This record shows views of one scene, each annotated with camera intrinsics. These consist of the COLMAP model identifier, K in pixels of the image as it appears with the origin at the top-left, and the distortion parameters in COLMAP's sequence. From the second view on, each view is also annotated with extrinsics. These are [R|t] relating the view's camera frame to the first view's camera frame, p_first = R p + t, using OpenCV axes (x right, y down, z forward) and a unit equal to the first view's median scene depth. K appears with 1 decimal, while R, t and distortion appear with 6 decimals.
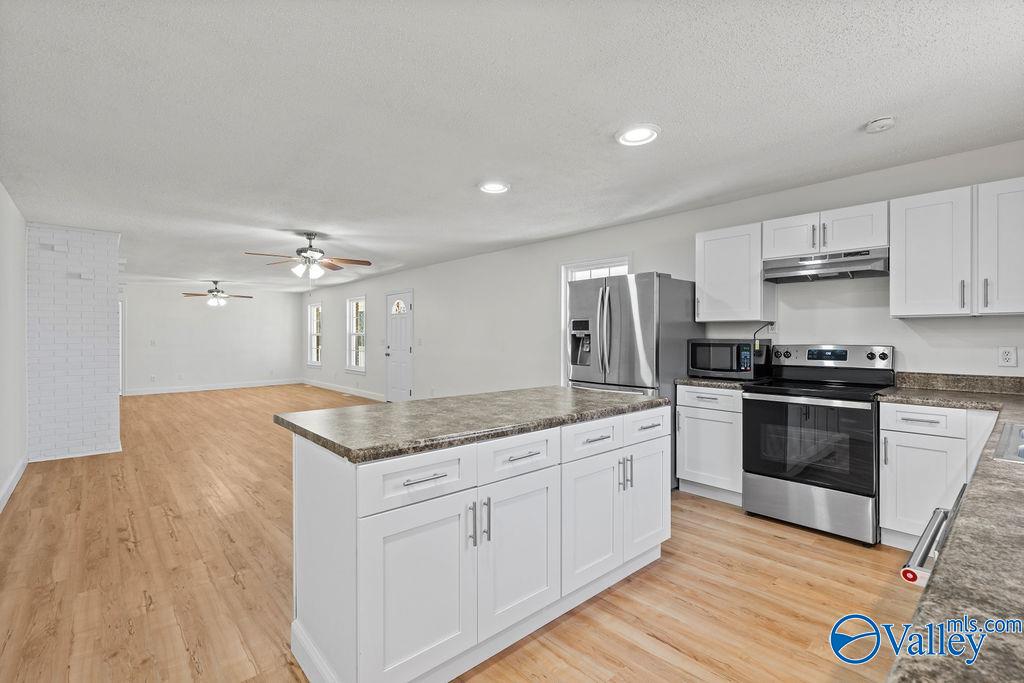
lens RADIAL K [[470.5, 0, 511.6], [0, 470.5, 342.1], [0, 0, 1]] dist [-0.014432, 0.000109]
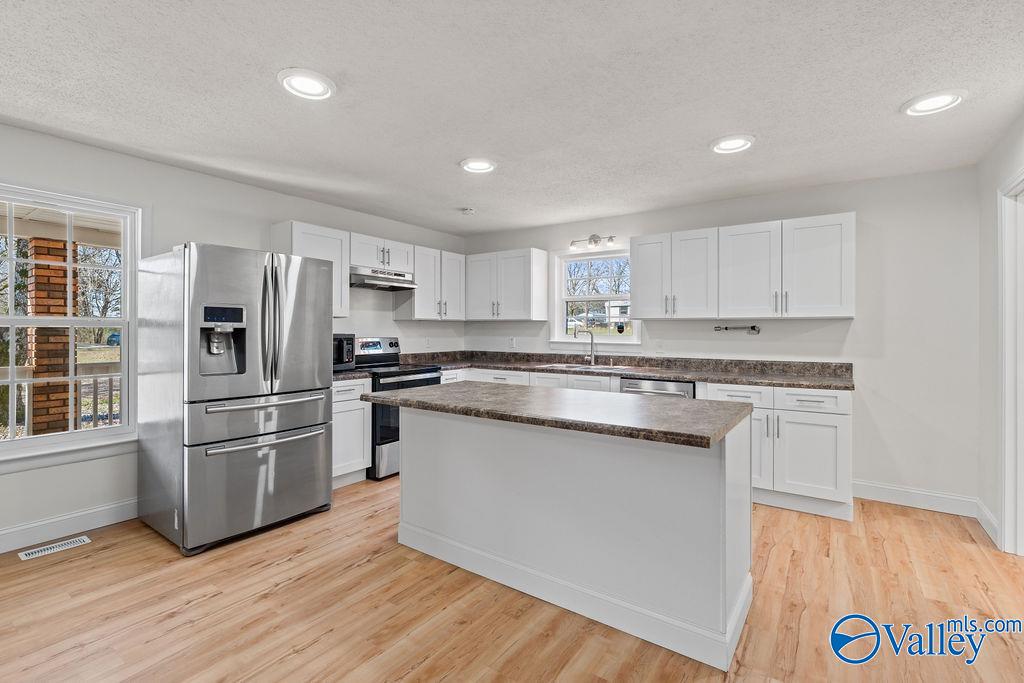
lens RADIAL K [[470.5, 0, 520.5], [0, 470.5, 326.1], [0, 0, 1]] dist [-0.014432, 0.000109]
pose [[-0.253817, 0.006196, 0.967233, -0.739203], [0.002206, 0.999981, -0.005827, -0.018340], [-0.967250, 0.000655, -0.253825, 0.949075]]
